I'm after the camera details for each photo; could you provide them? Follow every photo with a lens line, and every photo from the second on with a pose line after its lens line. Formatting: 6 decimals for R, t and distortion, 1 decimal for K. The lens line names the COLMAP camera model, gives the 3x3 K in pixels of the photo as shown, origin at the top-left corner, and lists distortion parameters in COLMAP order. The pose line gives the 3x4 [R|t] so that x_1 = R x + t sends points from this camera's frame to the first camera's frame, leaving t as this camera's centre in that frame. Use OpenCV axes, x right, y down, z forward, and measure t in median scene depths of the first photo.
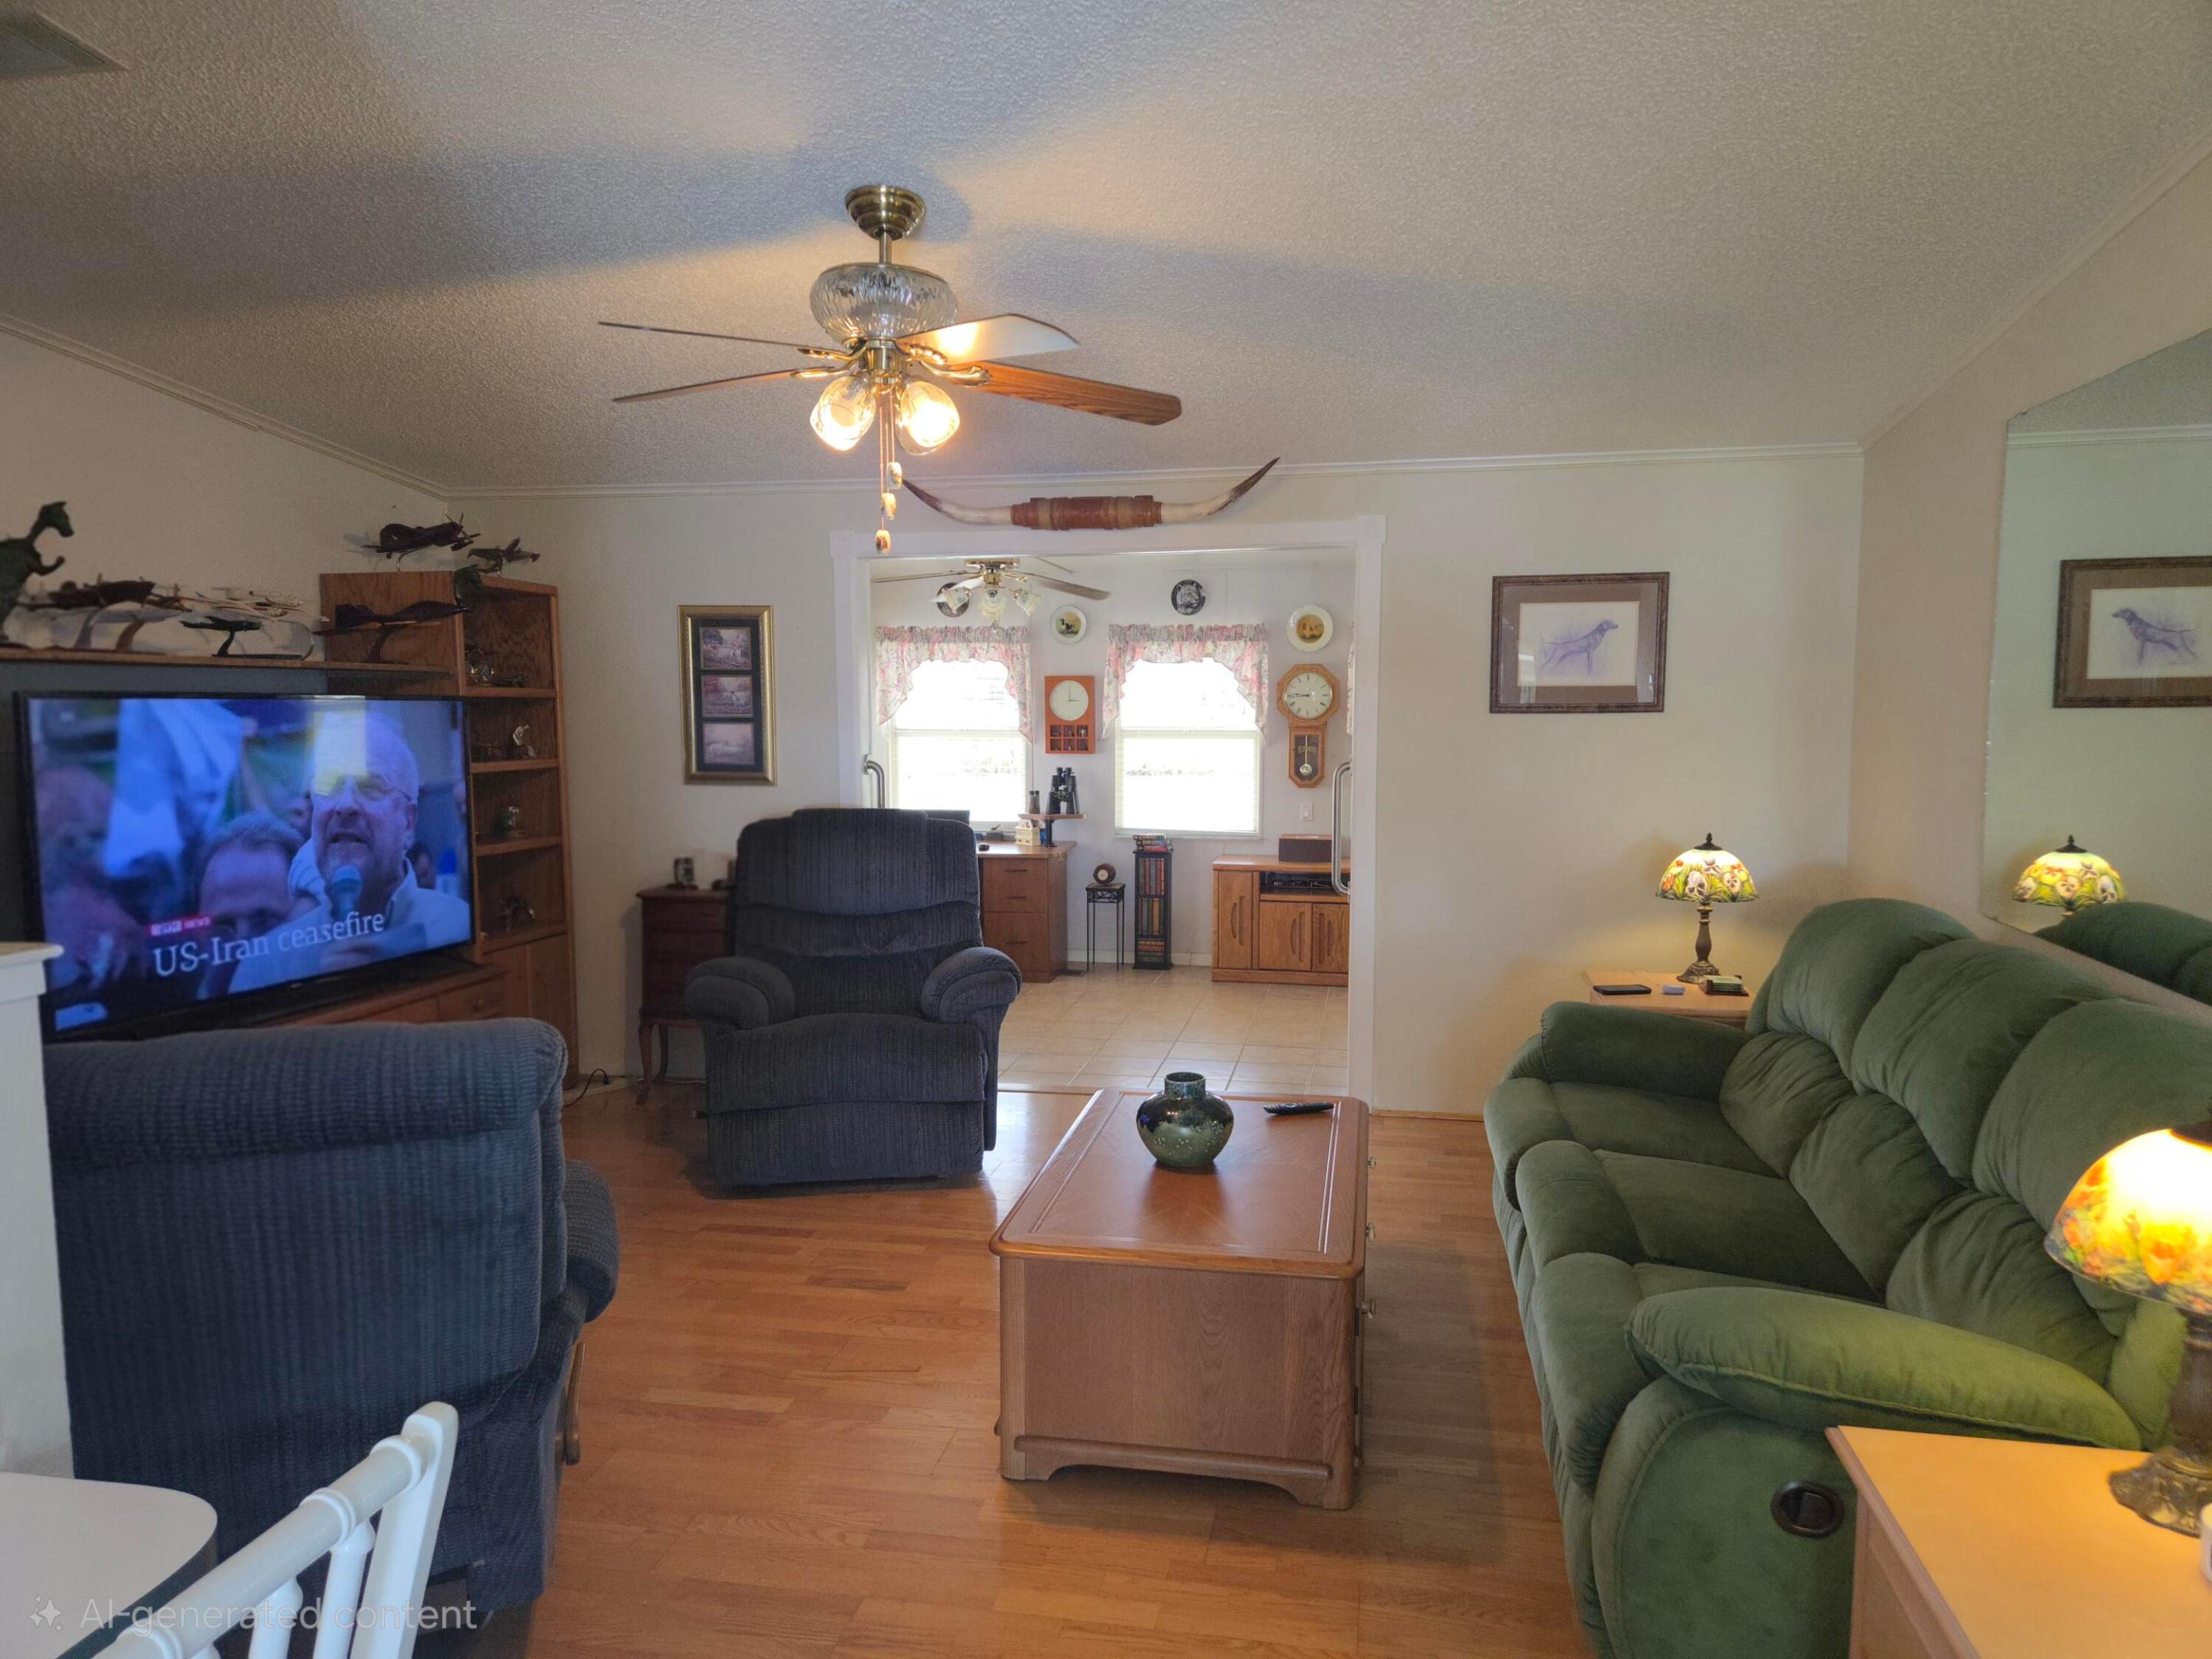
lens RADIAL K [[1477.8, 0, 1119.1], [0, 1477.8, 852.9], [0, 0, 1]] dist [0.082669, -0.075434]
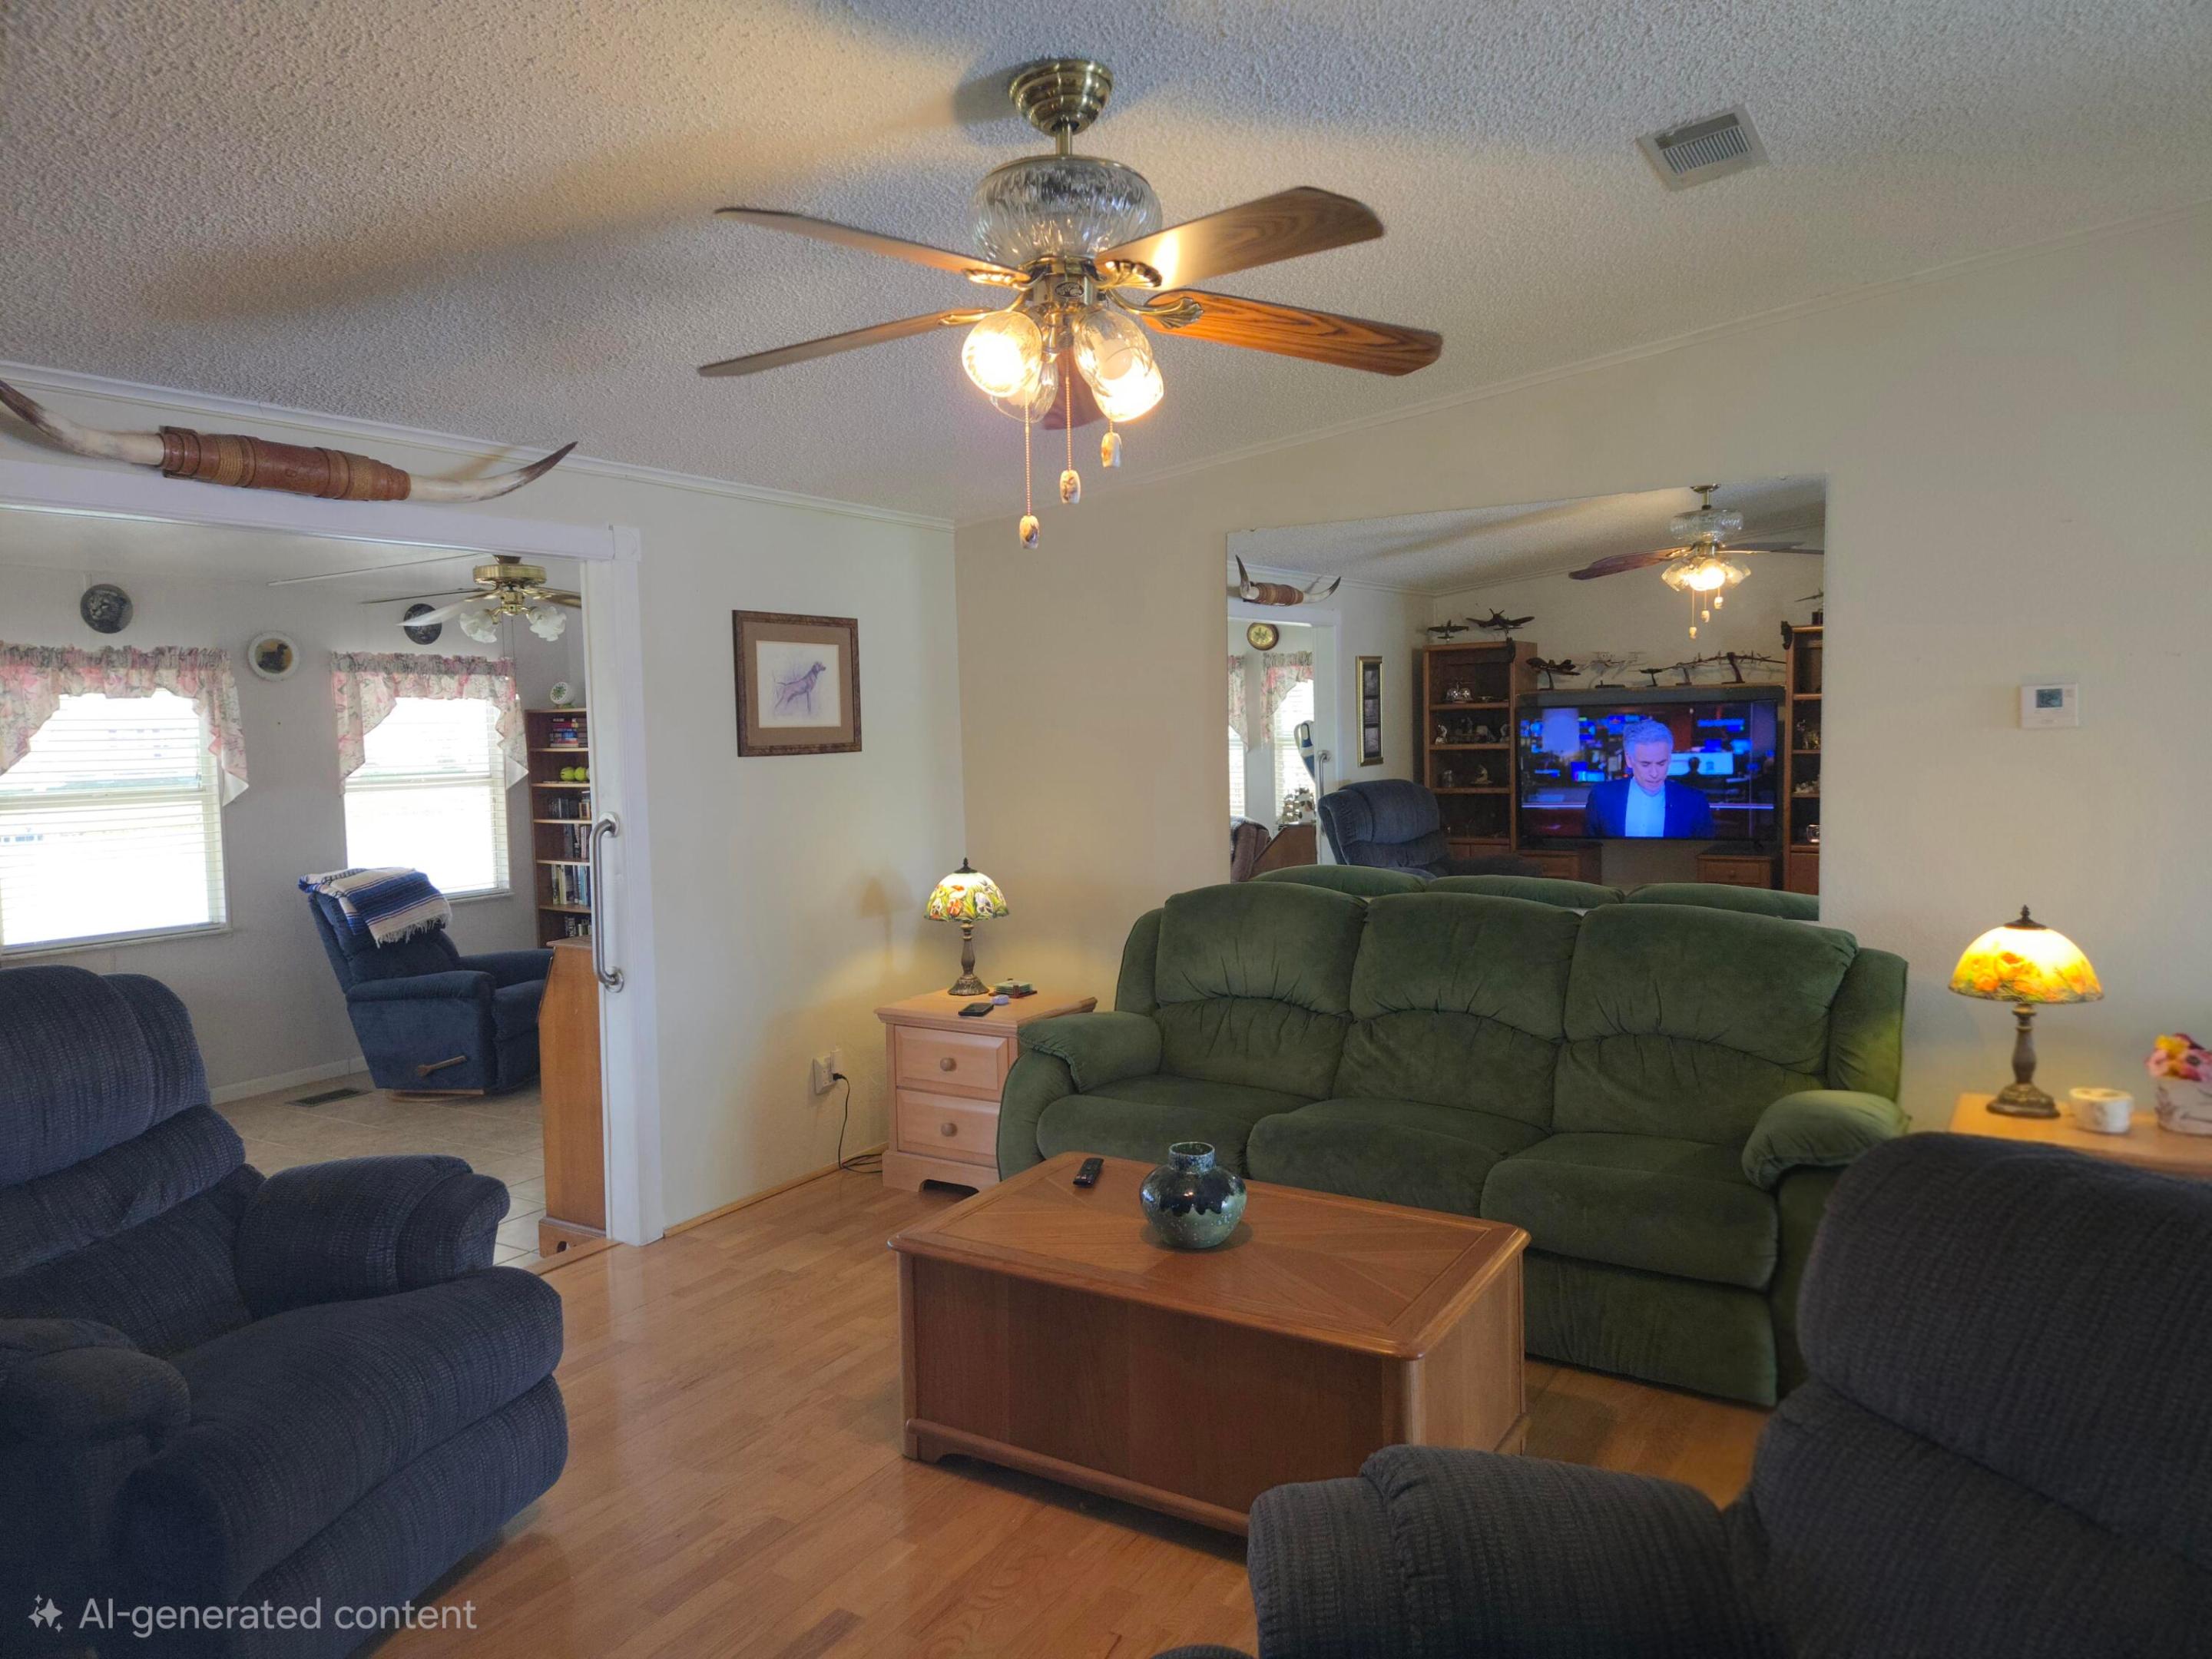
lens RADIAL K [[1465.0, 0, 1125.4], [0, 1465.0, 818.2], [0, 0, 1]] dist [0.088220, -0.070446]
pose [[0.367413, -0.068089, 0.927562, -0.482146], [0.117672, 0.992705, 0.026260, -0.048413], [-0.922584, 0.099499, 0.372745, 0.411892]]
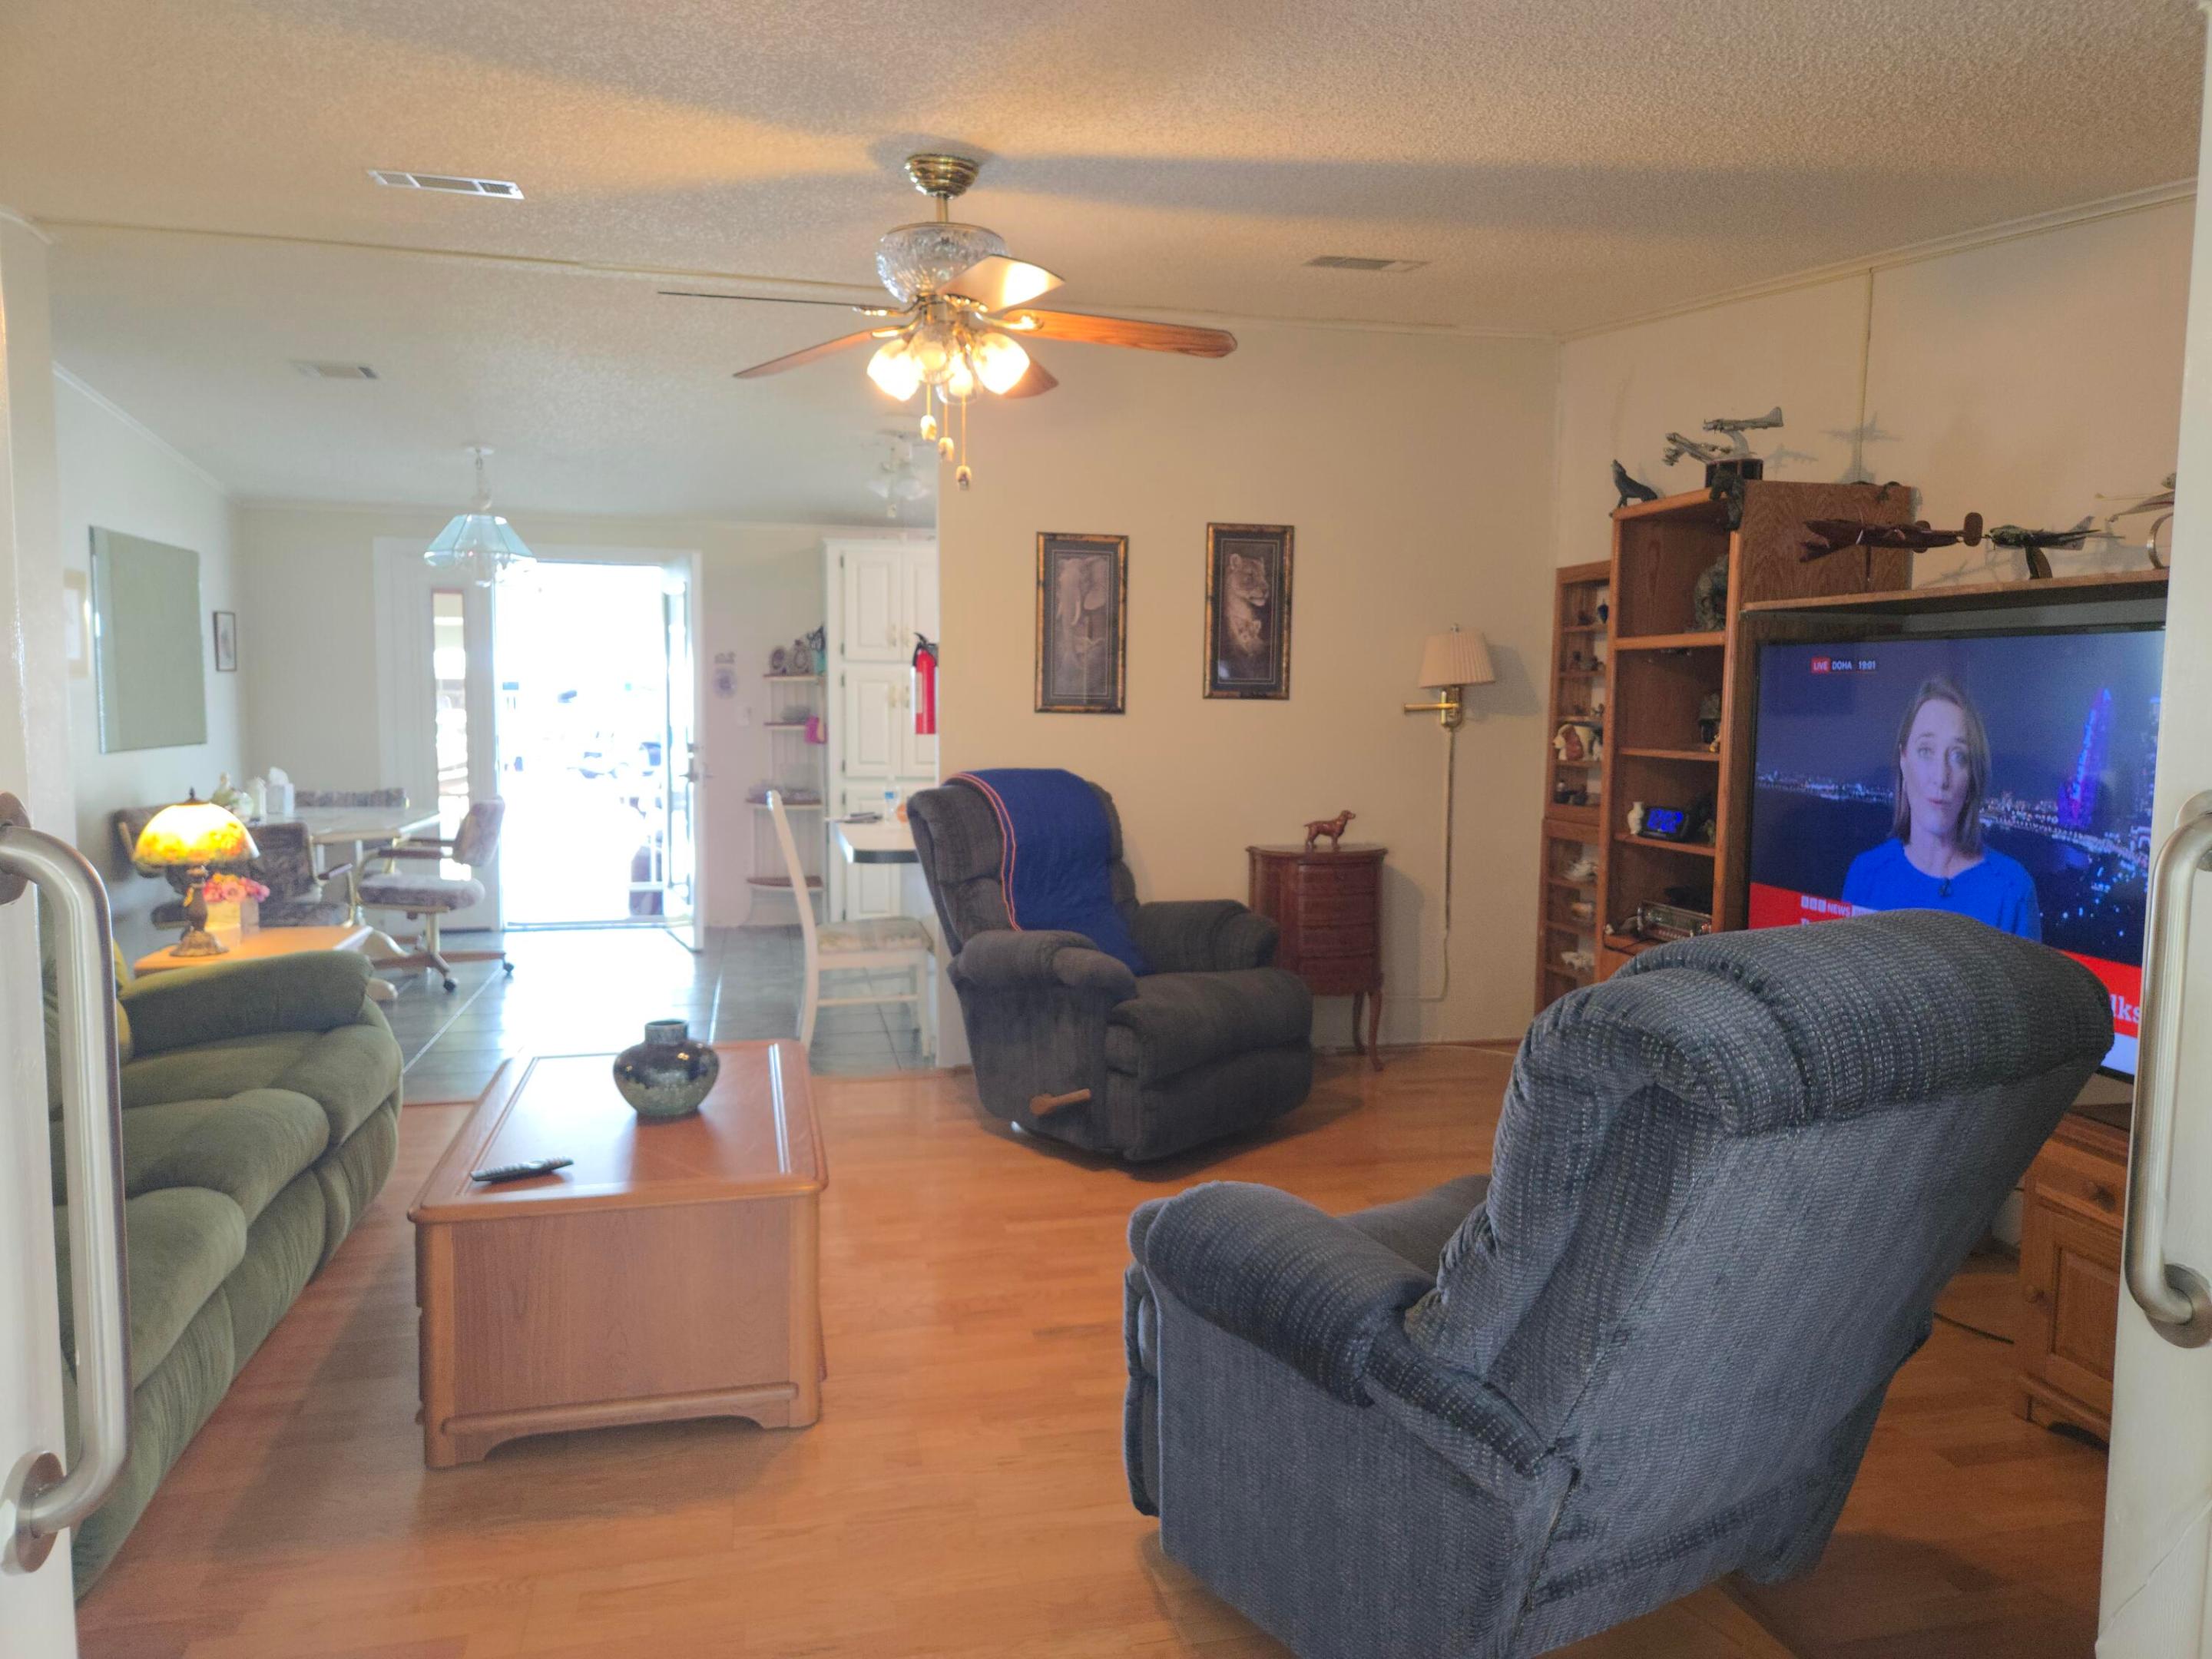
lens RADIAL K [[1486.1, 0, 1106.0], [0, 1486.1, 829.5], [0, 0, 1]] dist [0.073136, -0.066404]
pose [[-0.917195, 0.029551, -0.397342, 0.102144], [-0.050037, 0.980808, 0.188447, -0.100422], [0.395285, 0.192724, -0.898113, 1.182365]]
